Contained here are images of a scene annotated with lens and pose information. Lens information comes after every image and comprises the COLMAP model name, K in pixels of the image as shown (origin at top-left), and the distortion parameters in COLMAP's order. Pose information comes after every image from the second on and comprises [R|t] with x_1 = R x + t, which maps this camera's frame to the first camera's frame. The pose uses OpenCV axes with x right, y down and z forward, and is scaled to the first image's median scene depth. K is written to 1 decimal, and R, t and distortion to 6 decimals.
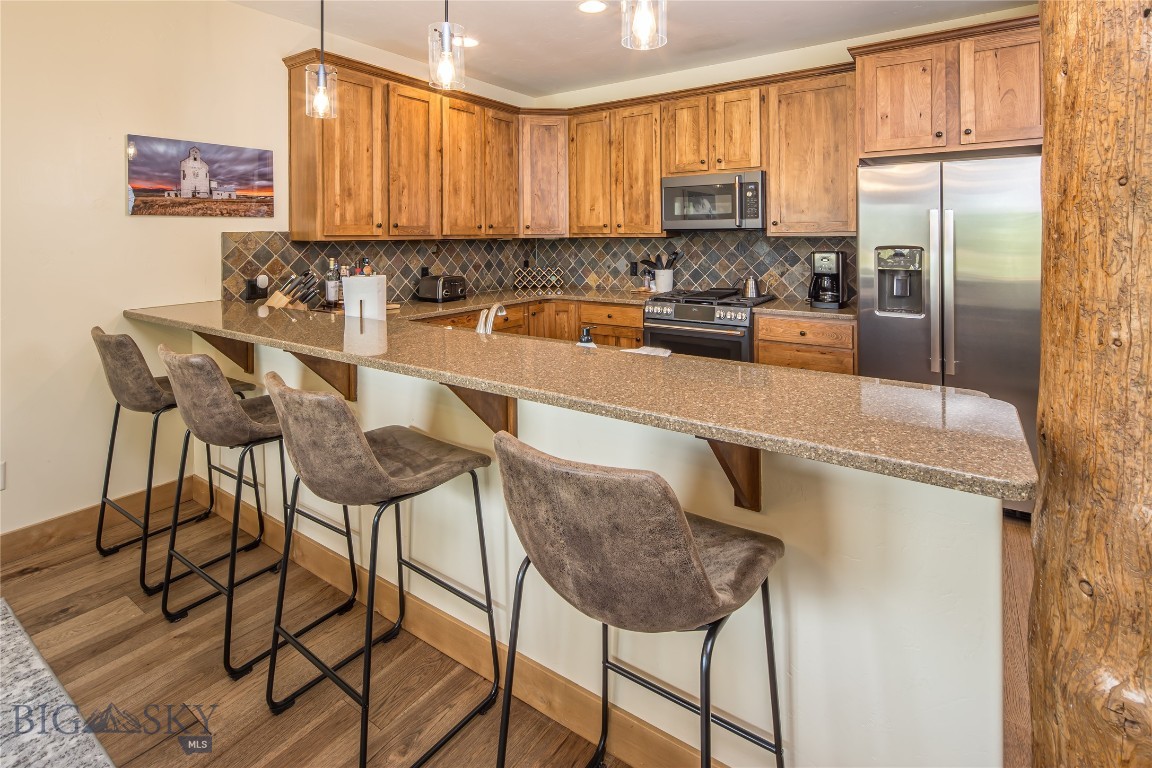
lens RADIAL K [[555.6, 0, 576.2], [0, 555.6, 234.5], [0, 0, 1]] dist [-0.000064, -0.001144]
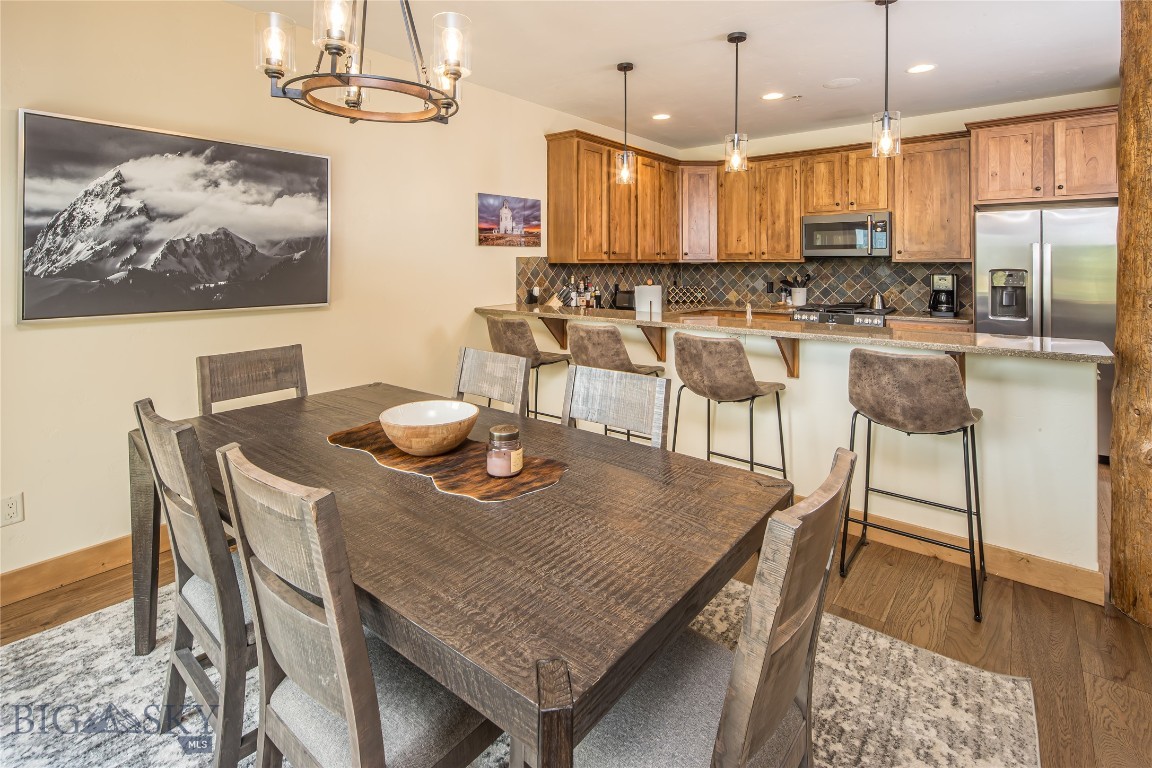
lens RADIAL K [[555.1, 0, 574.8], [0, 555.1, 259.1], [0, 0, 1]] dist [-0.001975, -0.001154]
pose [[0.996951, 0.005027, -0.077871, -0.317293], [-0.005169, 0.999985, -0.001622, 0.002600], [0.077861, 0.002019, 0.996962, -0.378937]]
